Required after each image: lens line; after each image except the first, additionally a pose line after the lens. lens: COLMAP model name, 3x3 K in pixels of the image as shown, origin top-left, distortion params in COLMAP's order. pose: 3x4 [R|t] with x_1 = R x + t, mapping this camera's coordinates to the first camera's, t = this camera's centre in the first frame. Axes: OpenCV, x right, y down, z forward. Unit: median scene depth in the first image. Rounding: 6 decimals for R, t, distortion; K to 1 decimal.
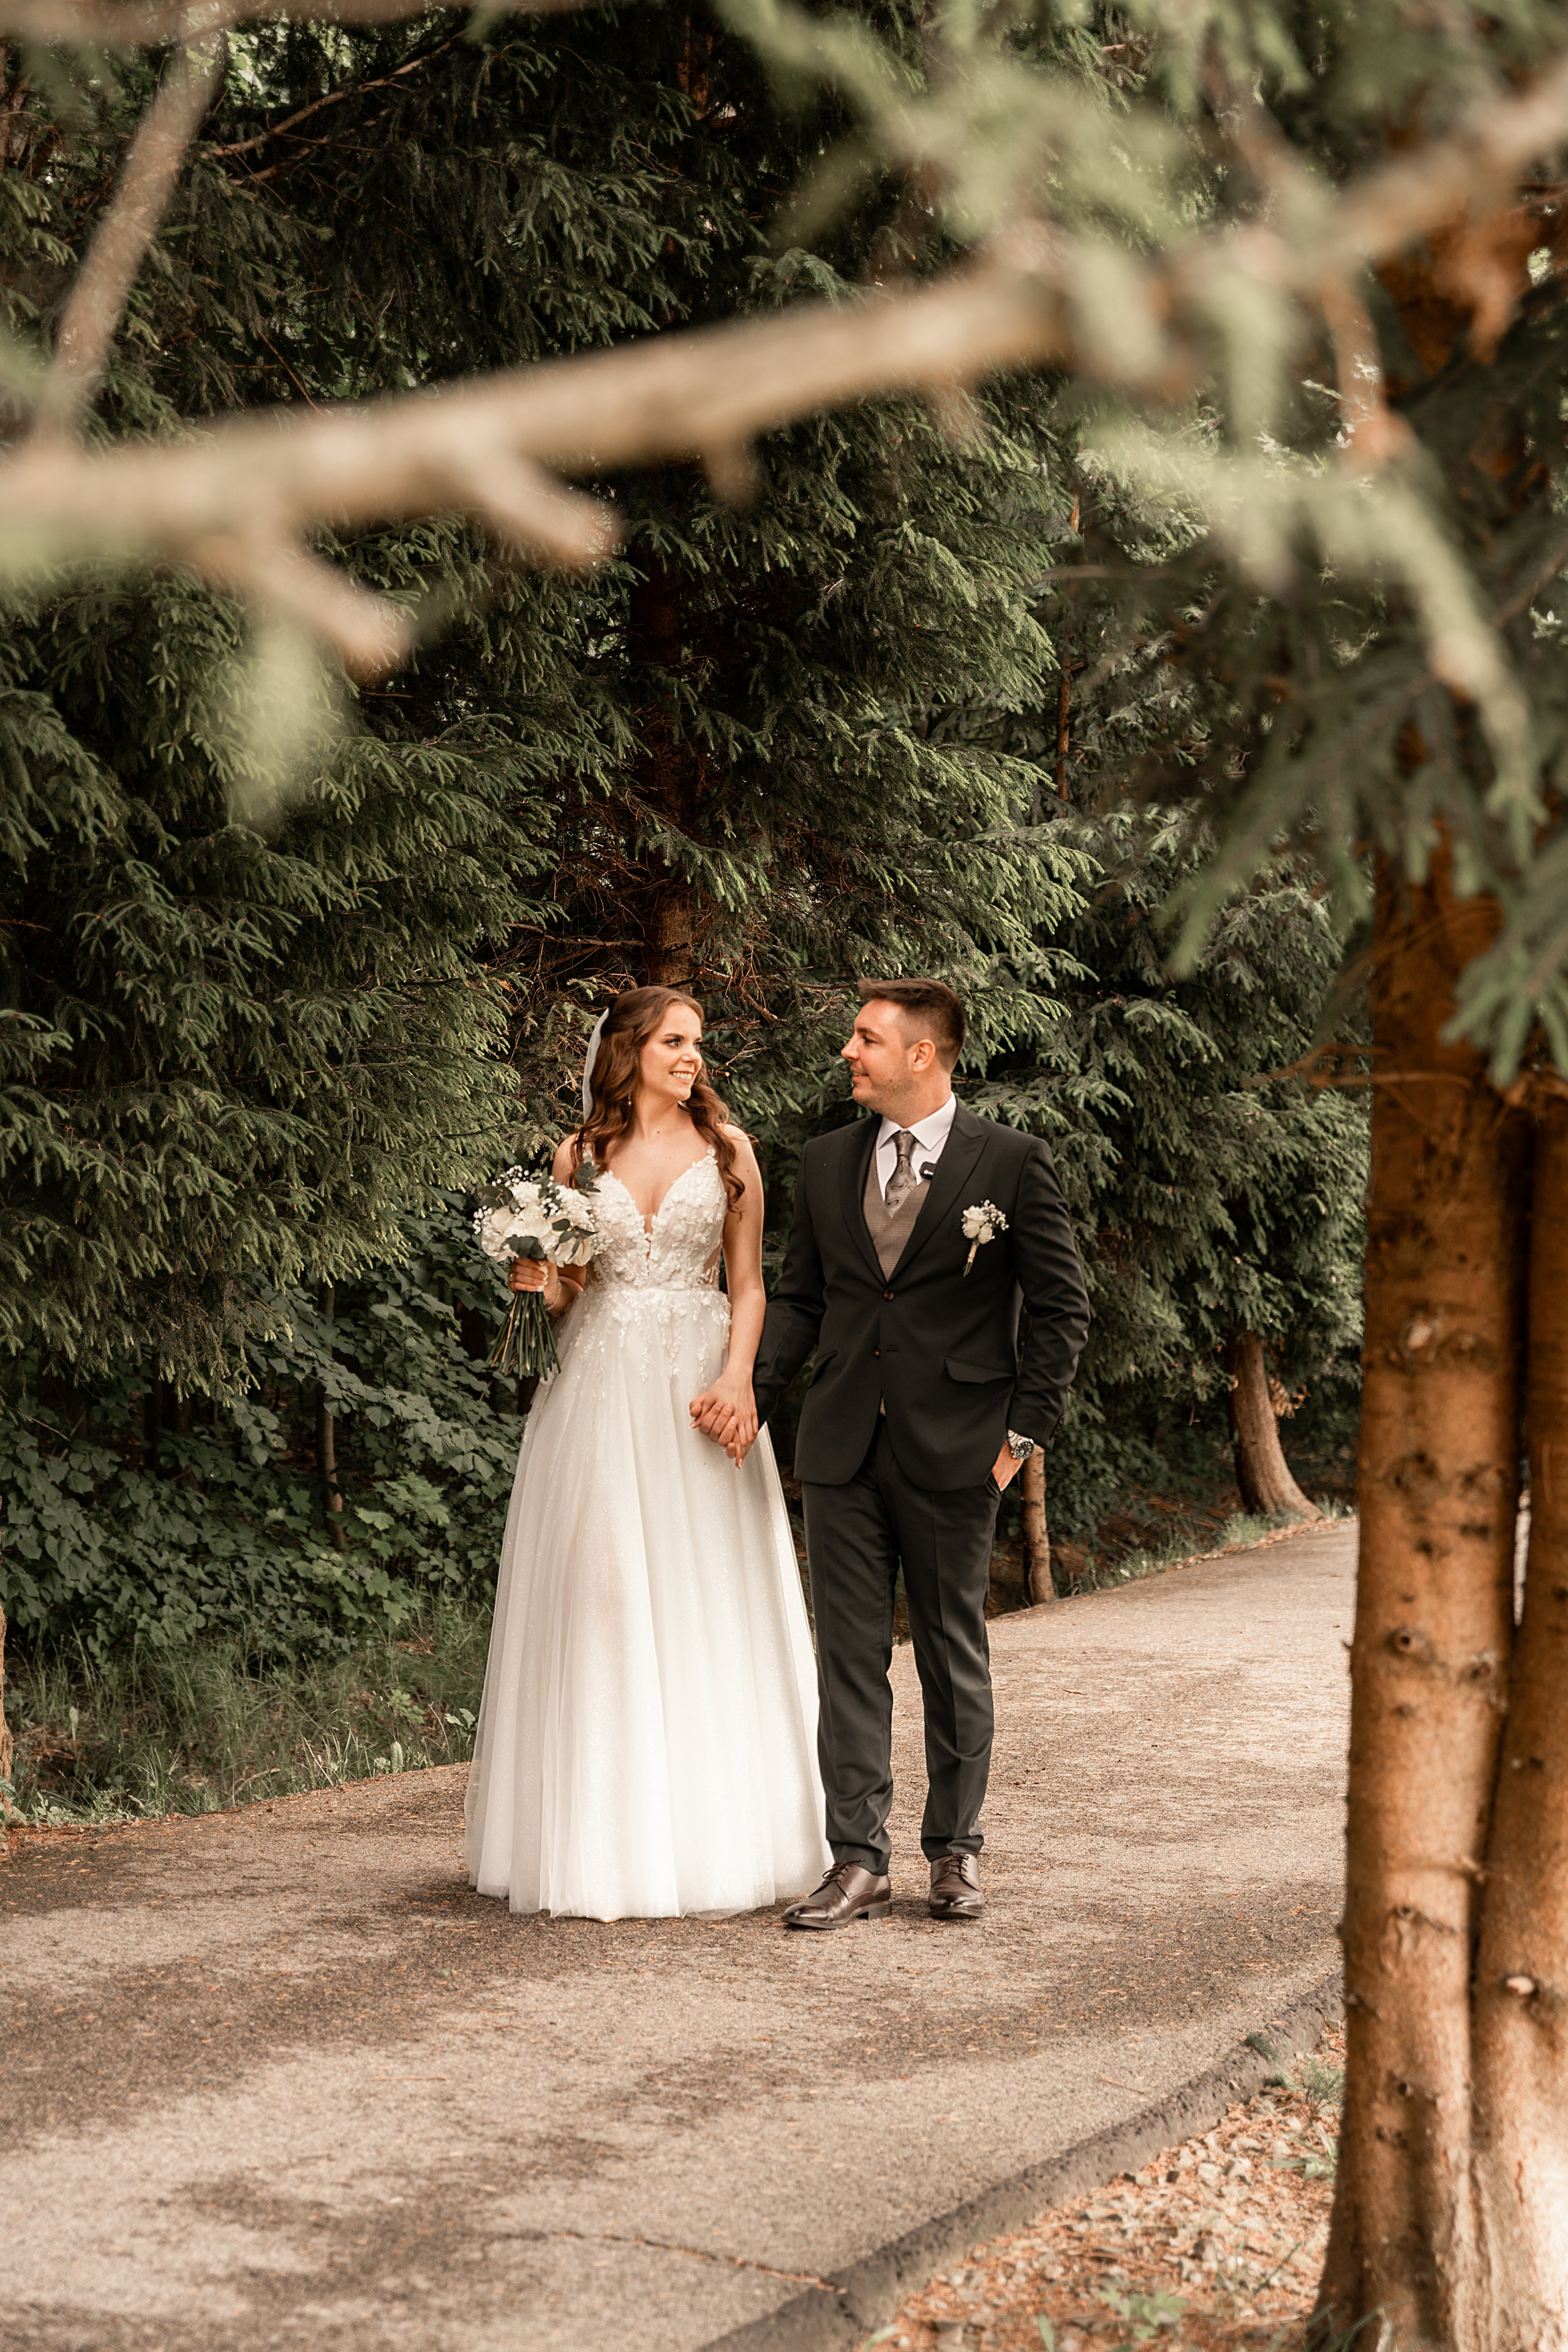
lens RADIAL K [[3902.8, 0, 784.0], [0, 3902.8, 1176.9], [0, 0, 1]] dist [1.256737, 0.003293]
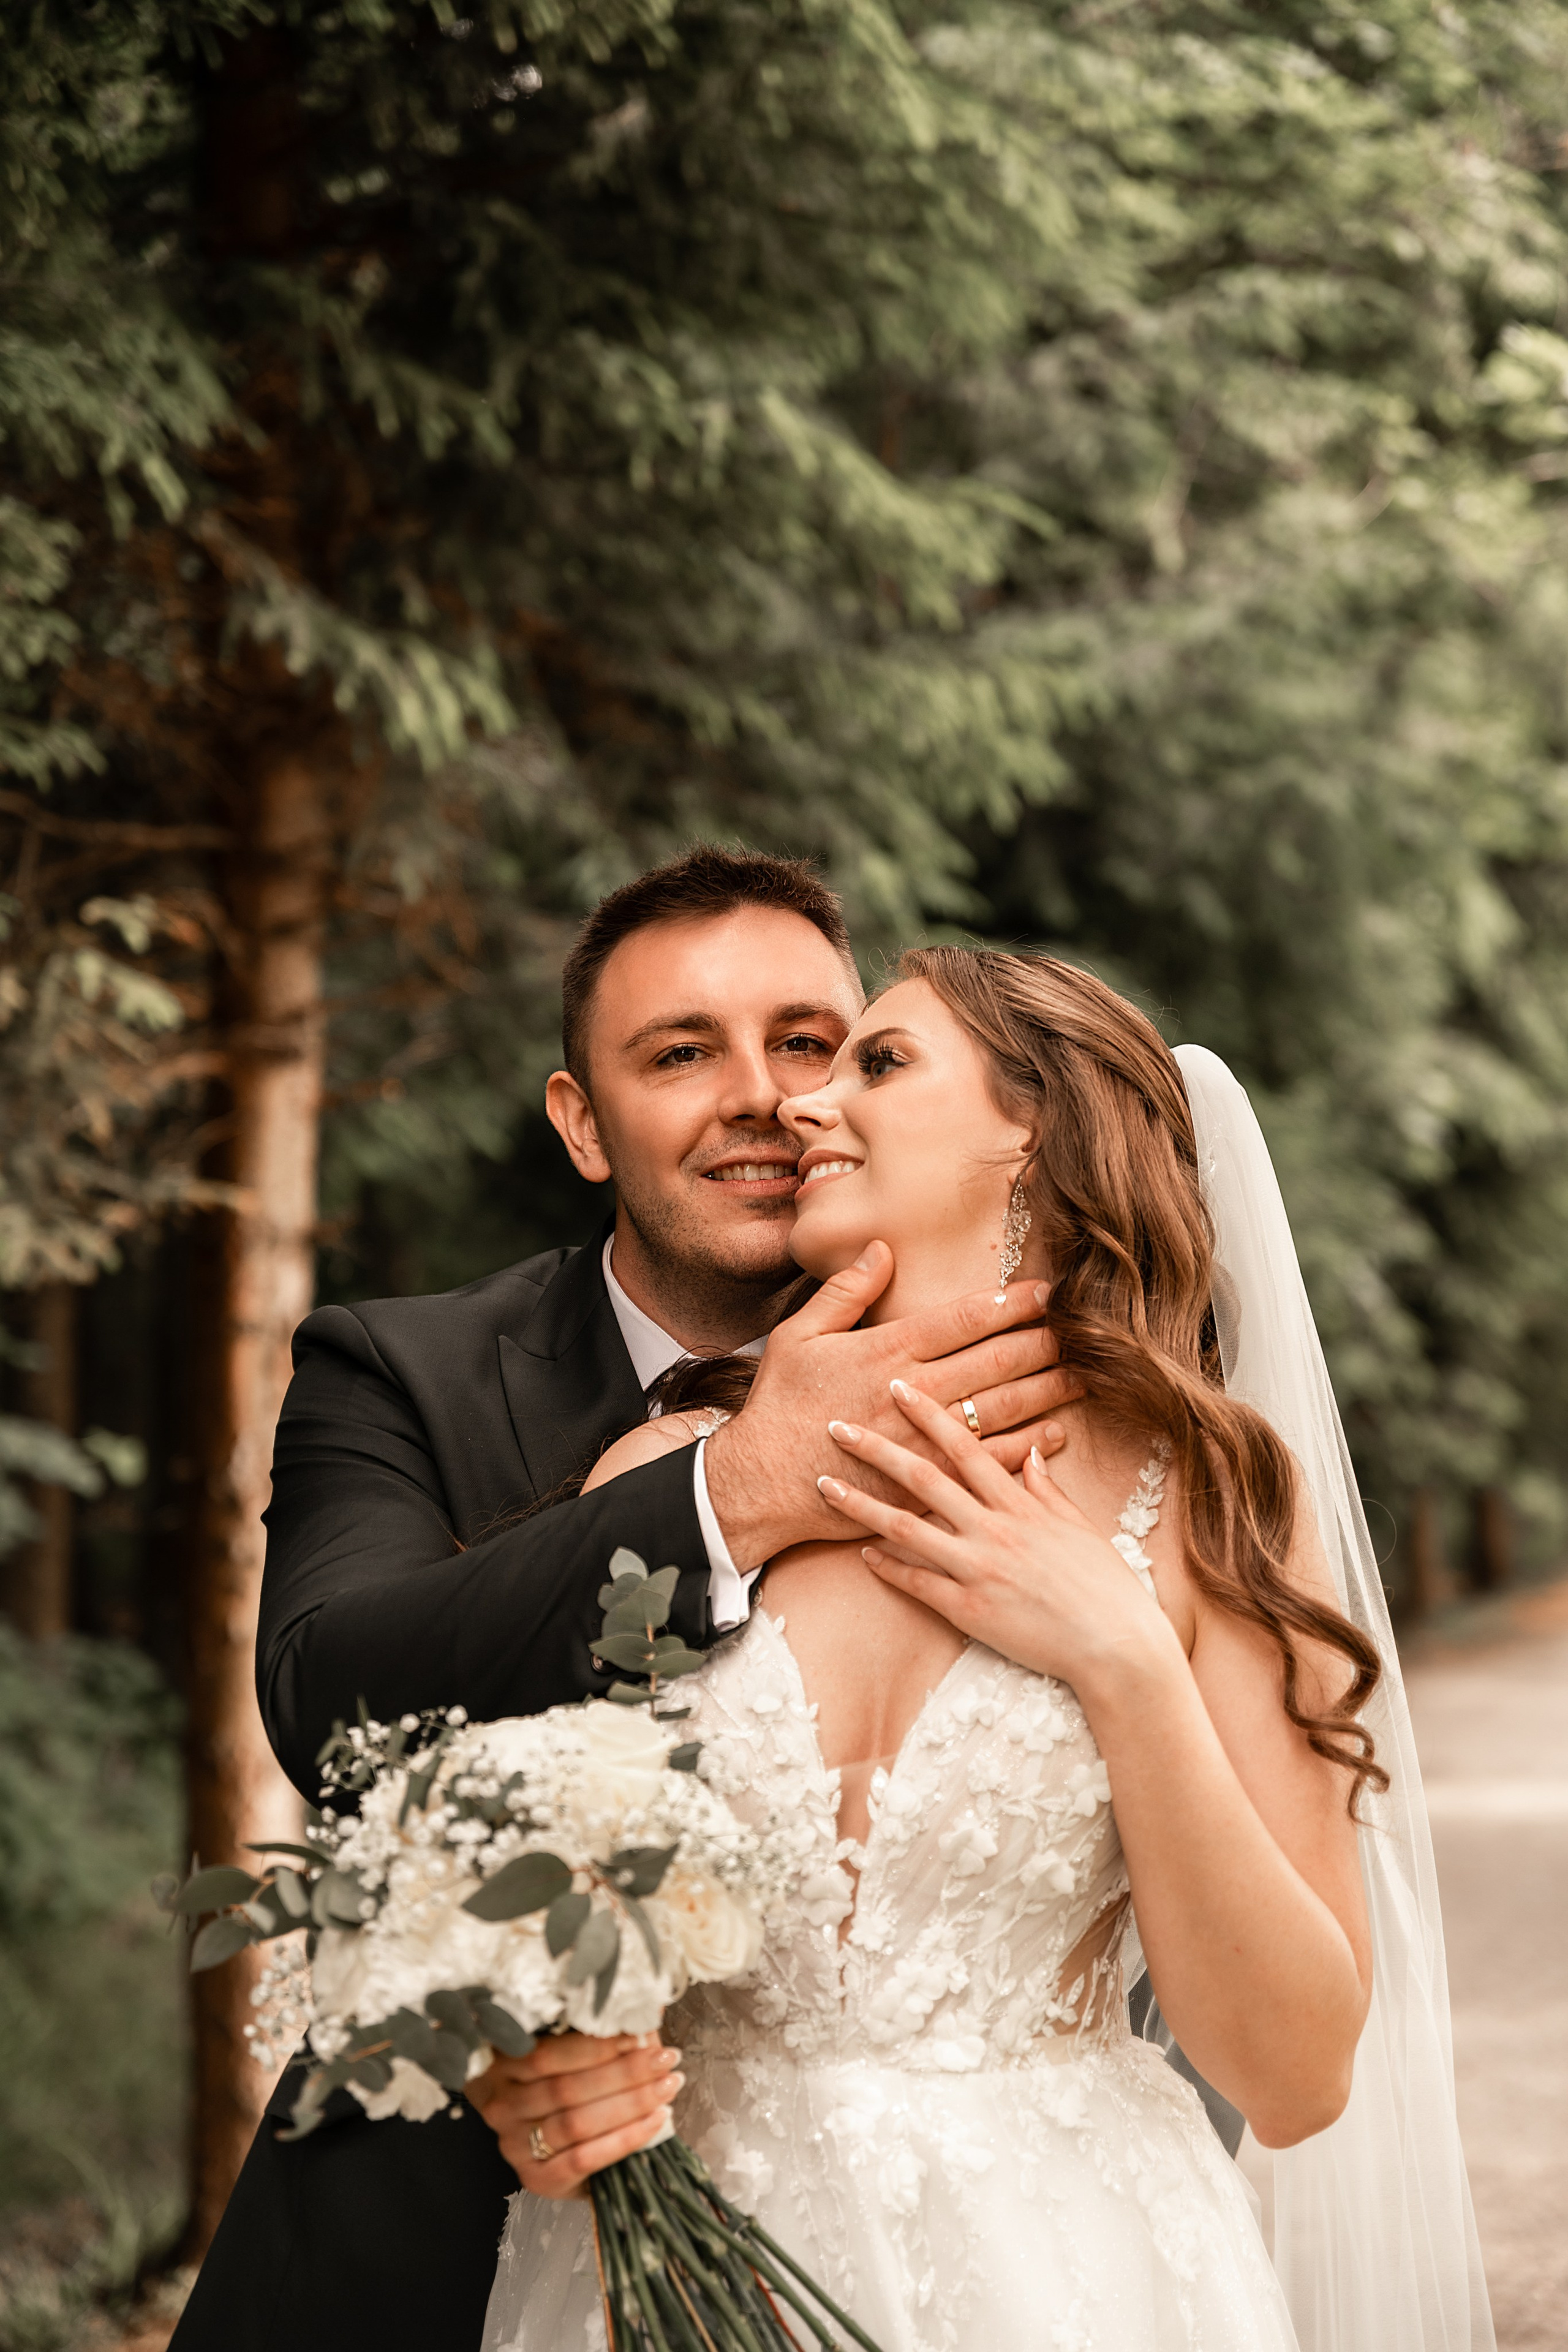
lens RADIAL K [[4369.4, 0, 785.3], [0, 4369.4, 1173.9], [0, 0, 1]] dist [0.098367, 0.246163]
pose [[0.989951, -0.008121, 0.141177, -0.046098], [0.009110, 0.999938, -0.006356, -0.014297], [-0.141116, 0.007578, 0.989964, 0.469805]]
